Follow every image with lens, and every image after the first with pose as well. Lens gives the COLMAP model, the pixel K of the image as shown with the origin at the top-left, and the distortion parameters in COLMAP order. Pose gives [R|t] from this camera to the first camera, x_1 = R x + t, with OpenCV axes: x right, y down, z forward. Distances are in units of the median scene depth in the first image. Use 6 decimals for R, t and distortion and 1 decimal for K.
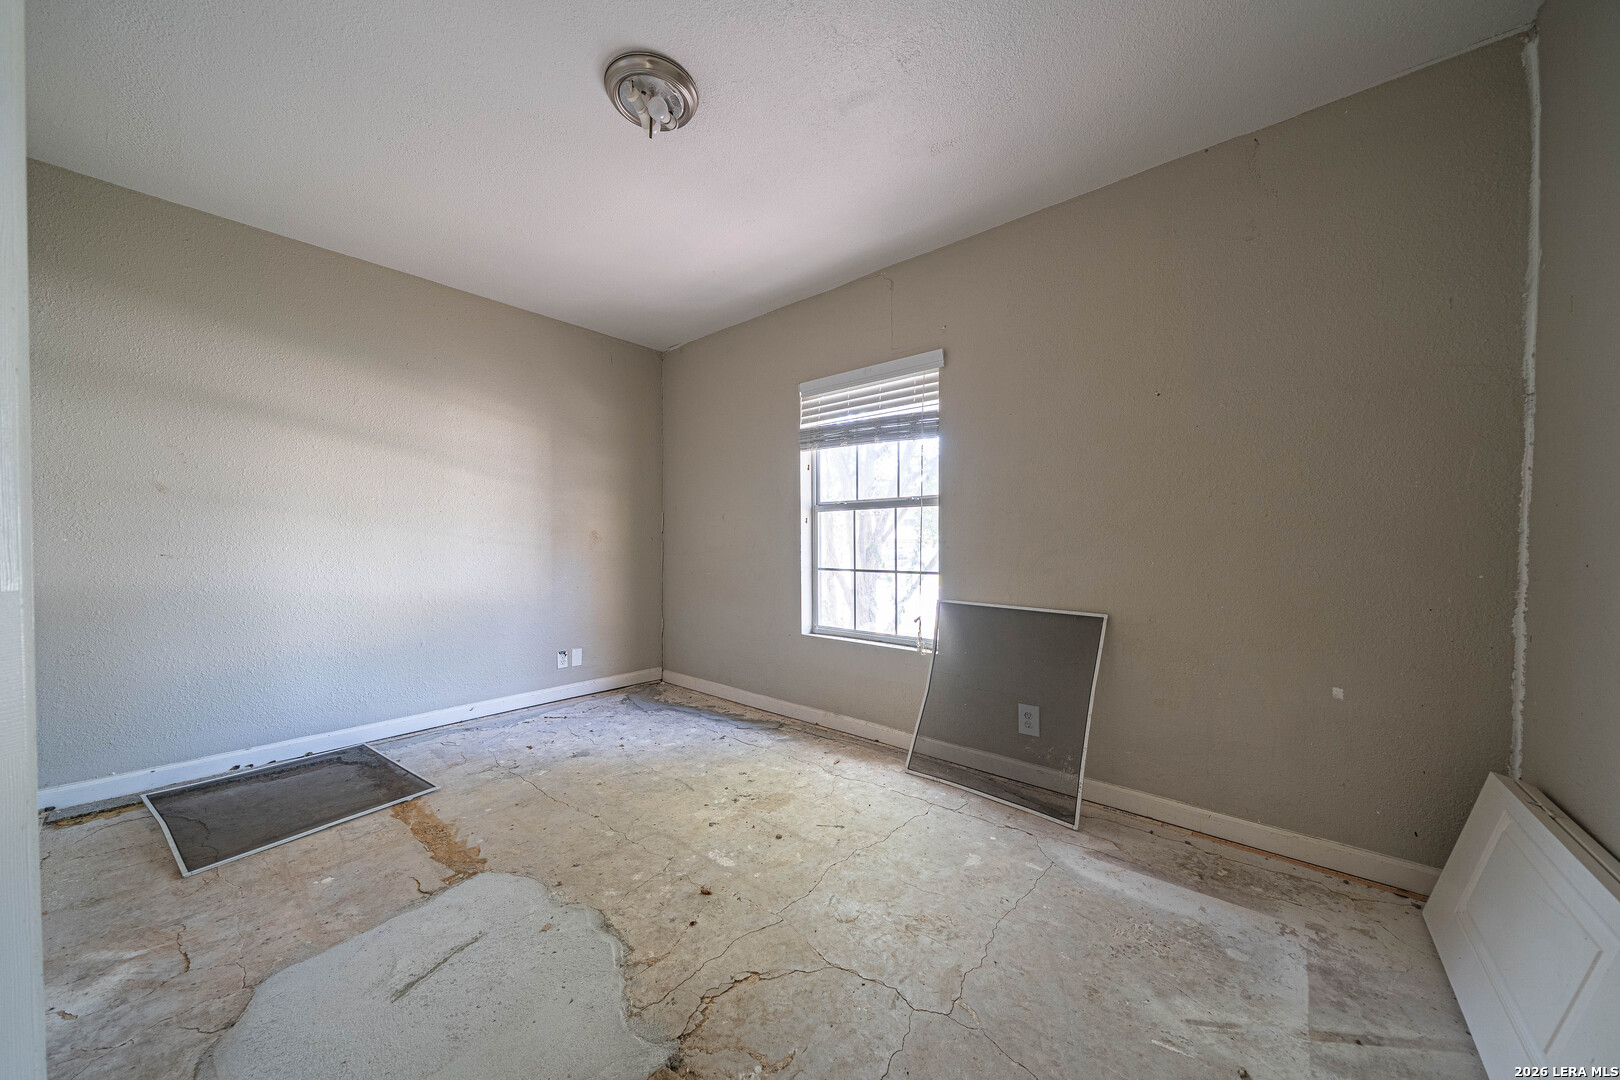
lens RADIAL K [[557.1, 0, 800.2], [0, 557.1, 554.1], [0, 0, 1]] dist [-0.004194, -0.000227]
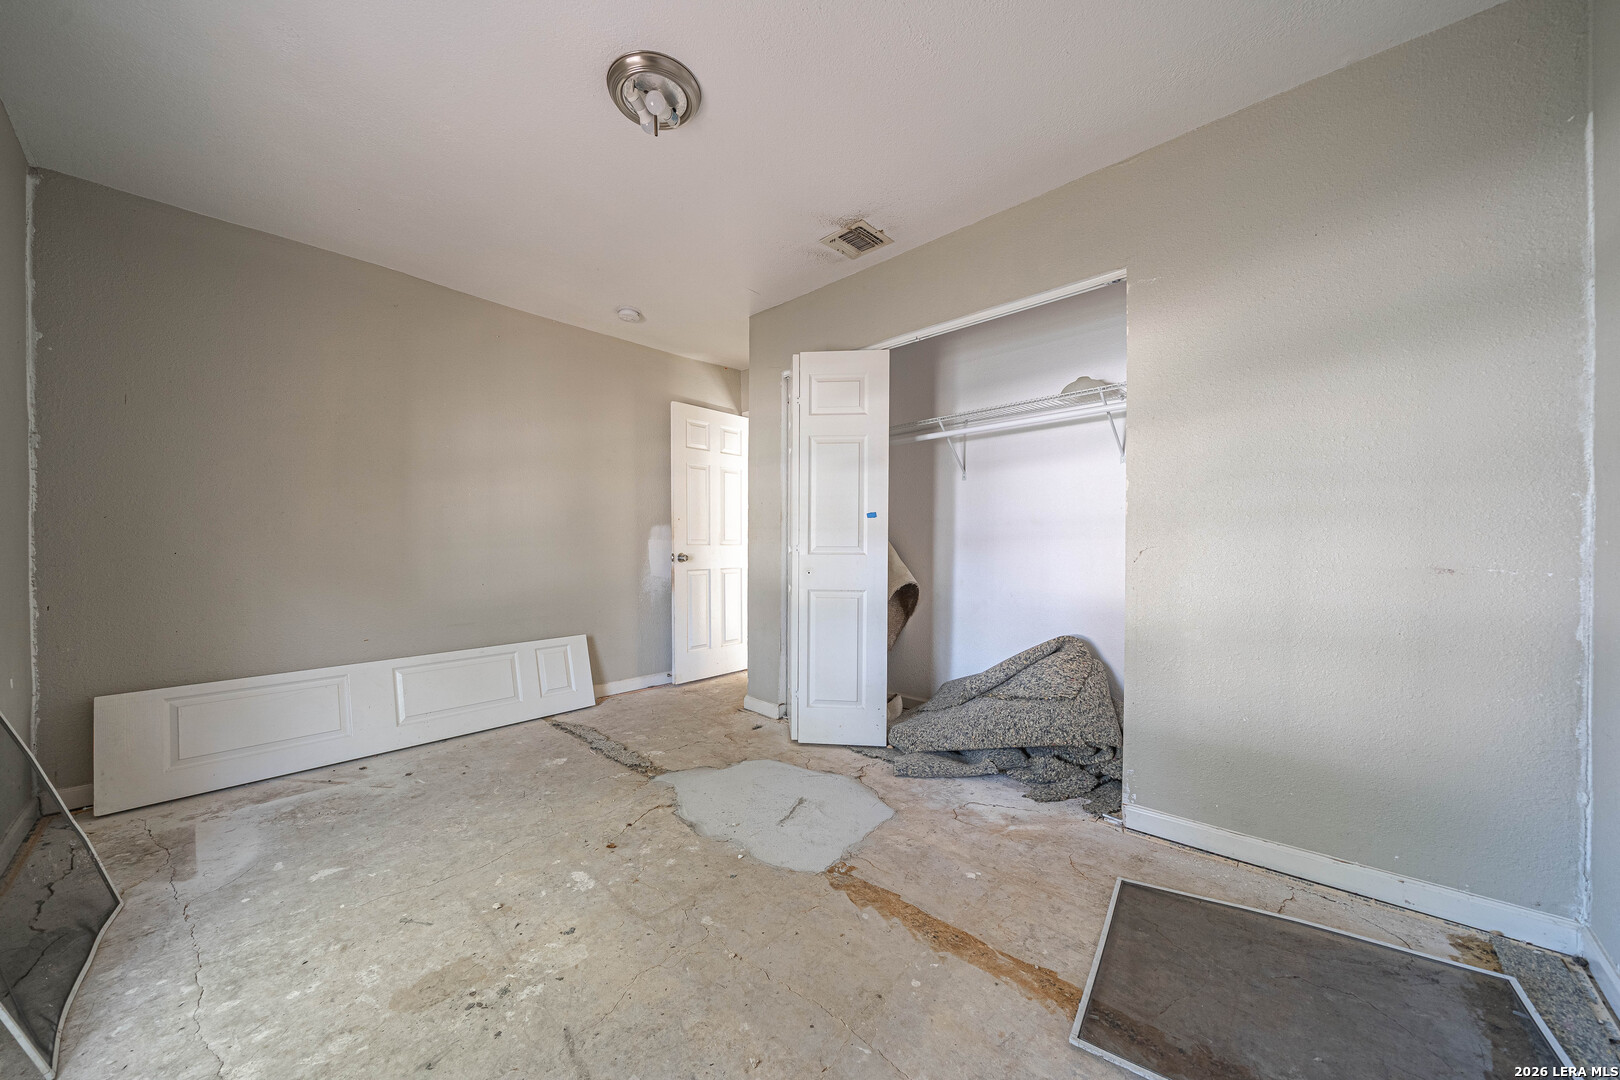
lens RADIAL K [[557.1, 0, 800.2], [0, 557.1, 554.1], [0, 0, 1]] dist [-0.004194, -0.000227]
pose [[-0.999034, -0.004729, 0.043697, -0.564281], [-0.003308, 0.999465, 0.032544, -0.034583], [-0.043828, 0.032368, -0.998515, 1.962467]]
